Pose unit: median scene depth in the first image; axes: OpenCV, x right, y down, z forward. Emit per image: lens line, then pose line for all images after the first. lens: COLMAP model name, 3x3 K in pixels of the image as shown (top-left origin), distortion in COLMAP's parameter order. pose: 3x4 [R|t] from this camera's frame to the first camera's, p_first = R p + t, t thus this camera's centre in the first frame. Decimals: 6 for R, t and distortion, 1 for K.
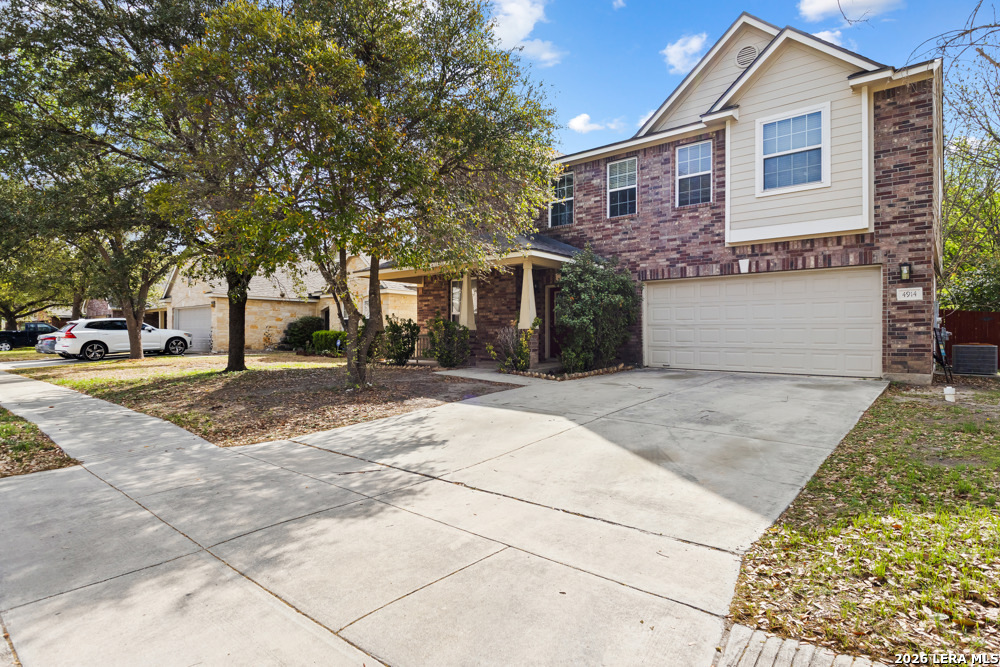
lens RADIAL K [[535.8, 0, 496.4], [0, 535.8, 336.0], [0, 0, 1]] dist [-0.000295, -0.000647]
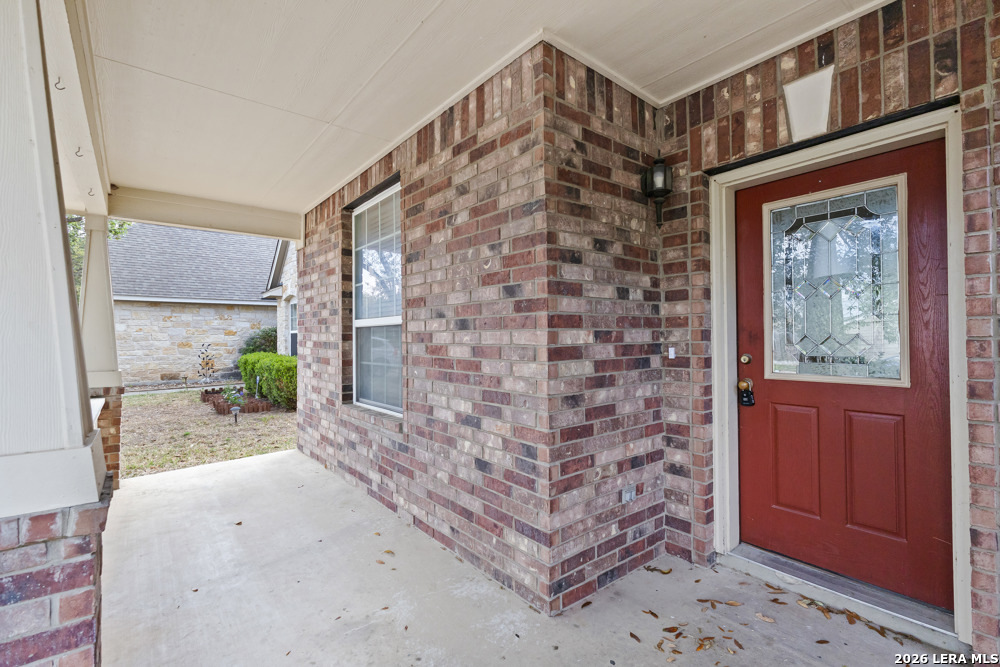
lens RADIAL K [[461.5, 0, 497.1], [0, 461.5, 331.5], [0, 0, 1]] dist [0.012257, -0.000615]
pose [[0.983002, -0.010812, -0.183275, 0.064393], [0.008300, 0.999861, -0.014470, -0.051455], [0.183406, 0.012703, 0.982955, 1.169244]]
